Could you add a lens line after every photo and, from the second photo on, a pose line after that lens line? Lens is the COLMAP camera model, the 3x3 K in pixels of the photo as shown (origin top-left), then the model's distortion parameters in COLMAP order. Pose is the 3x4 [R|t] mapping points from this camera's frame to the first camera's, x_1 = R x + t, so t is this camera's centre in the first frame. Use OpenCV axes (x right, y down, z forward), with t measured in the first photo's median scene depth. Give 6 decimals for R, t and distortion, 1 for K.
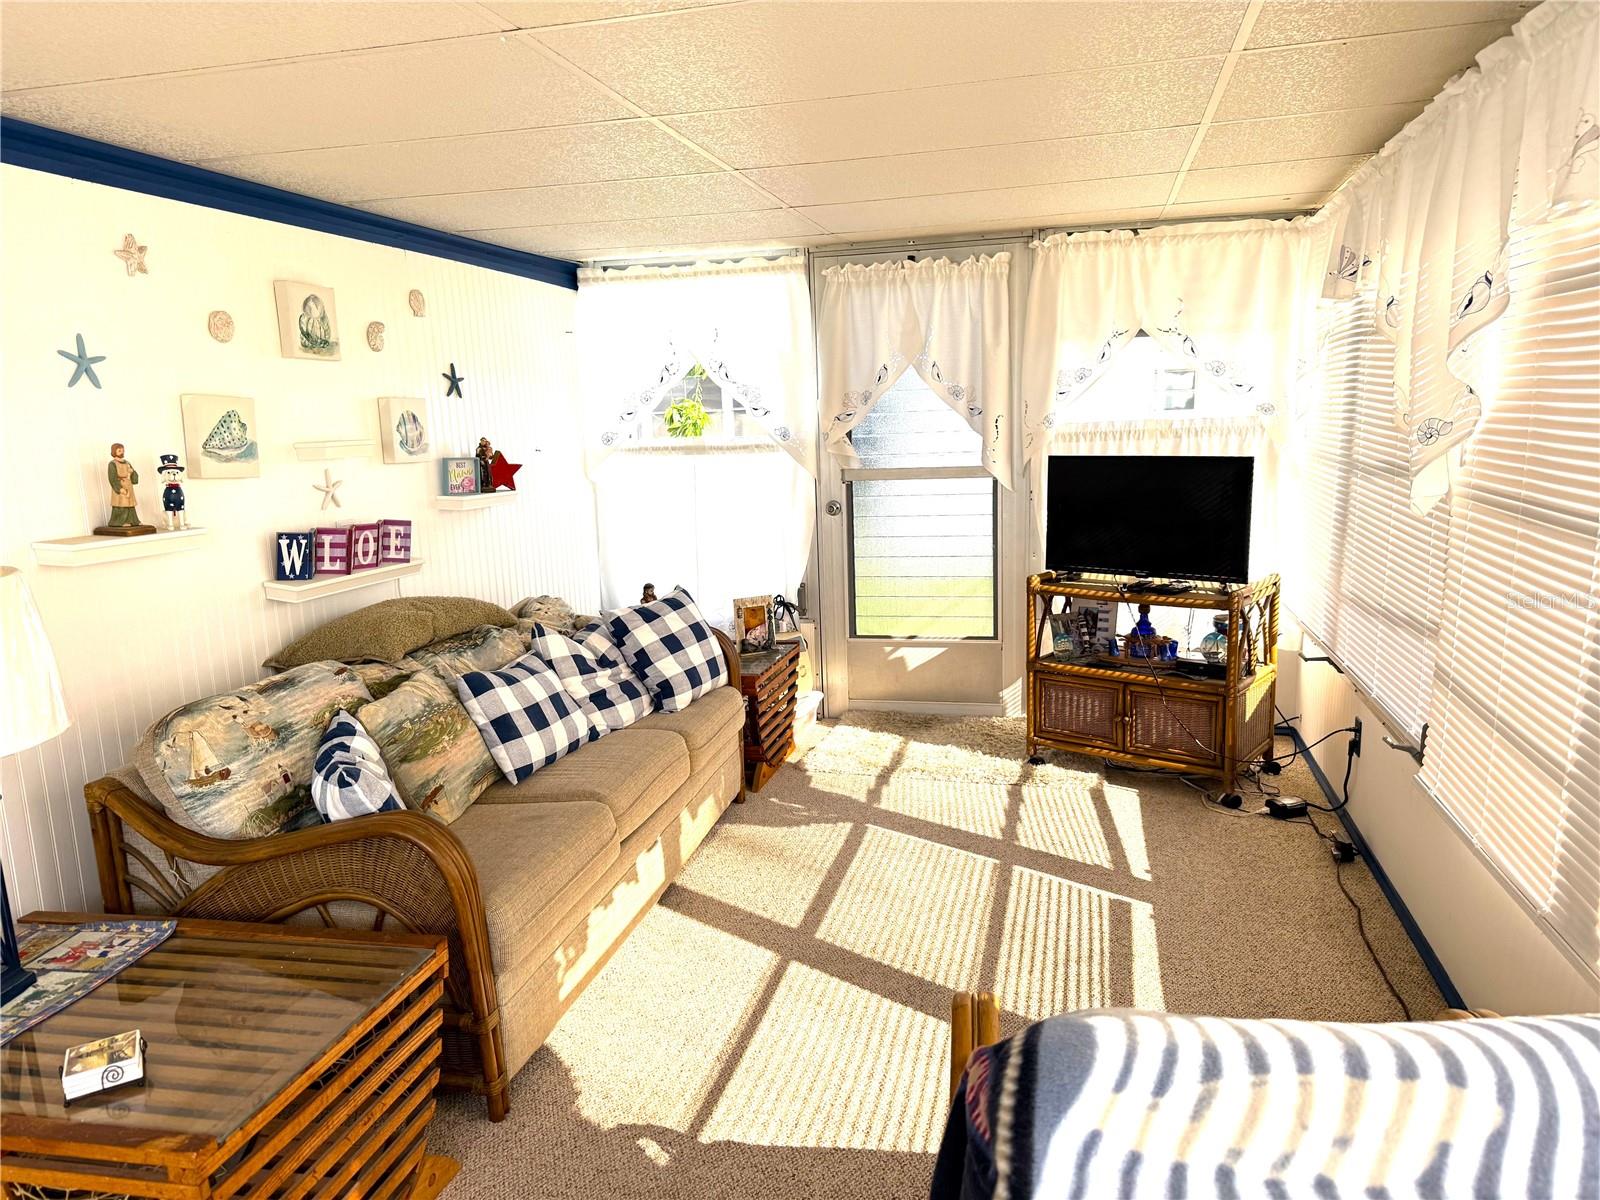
lens RADIAL K [[1112.7, 0, 800.0], [0, 1112.7, 600.0], [0, 0, 1]] dist [0.110949, -0.166355]
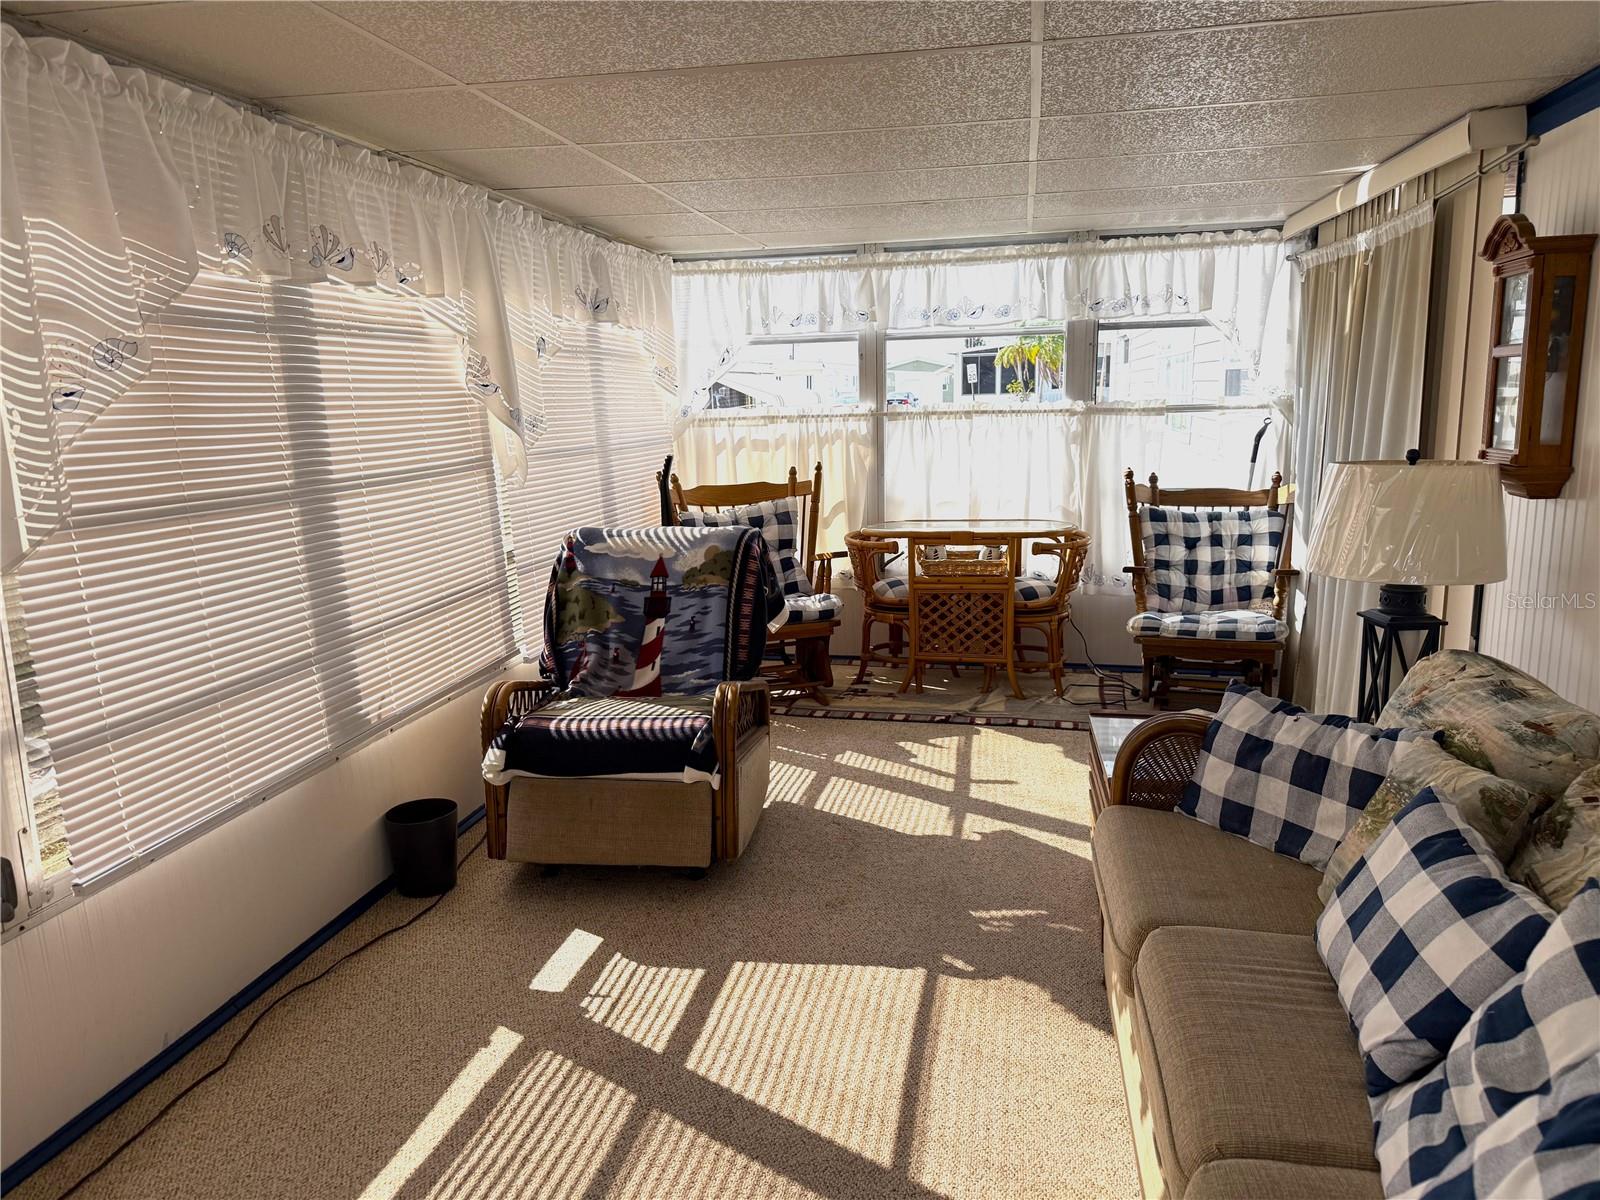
lens RADIAL K [[1112.7, 0, 800.0], [0, 1112.7, 600.0], [0, 0, 1]] dist [0.110949, -0.166355]
pose [[-0.998110, 0.041869, -0.044984, 0.044282], [0.023350, 0.935476, 0.352617, -0.173875], [0.056845, 0.350900, -0.934686, 1.033188]]
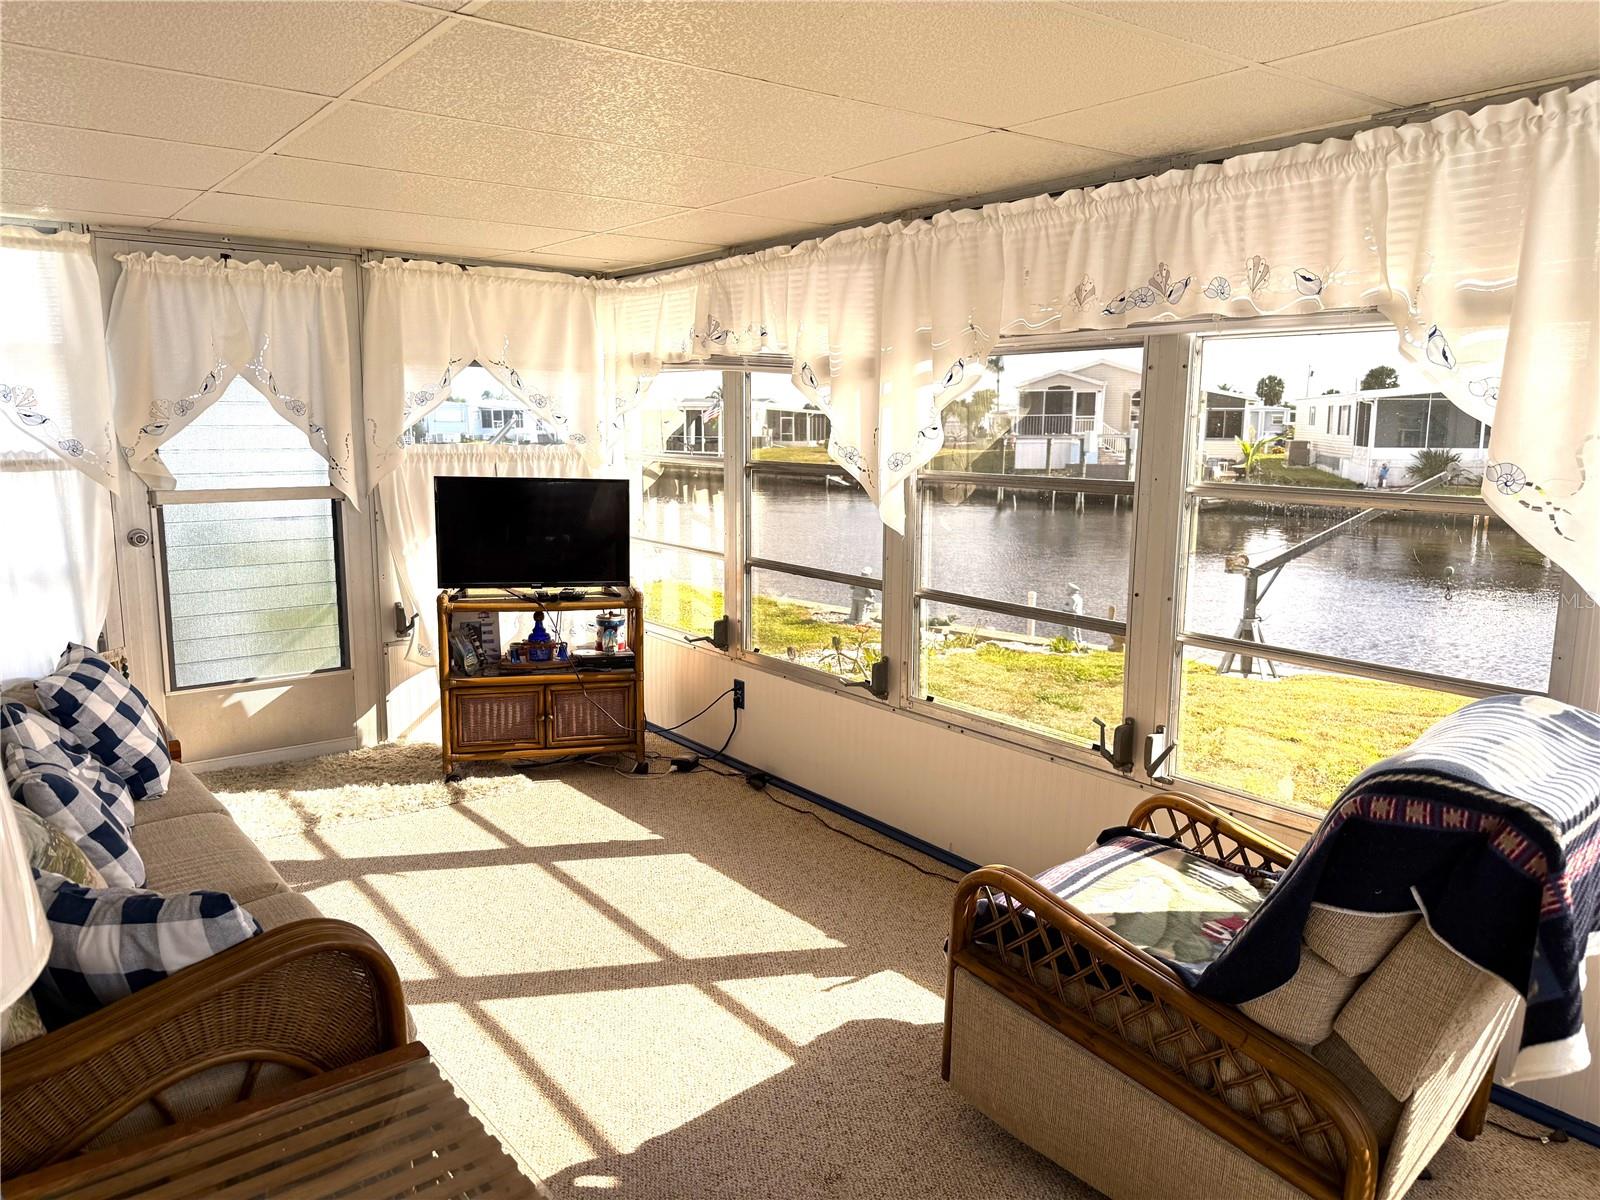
lens RADIAL K [[1125.6, 0, 800.0], [0, 1125.6, 600.0], [0, 0, 1]] dist [-0.006886, -0.003023]
pose [[0.621389, -0.086585, 0.778703, -0.374255], [0.102930, 0.994283, 0.028419, -0.012126], [-0.776711, 0.062492, 0.626749, 0.112953]]
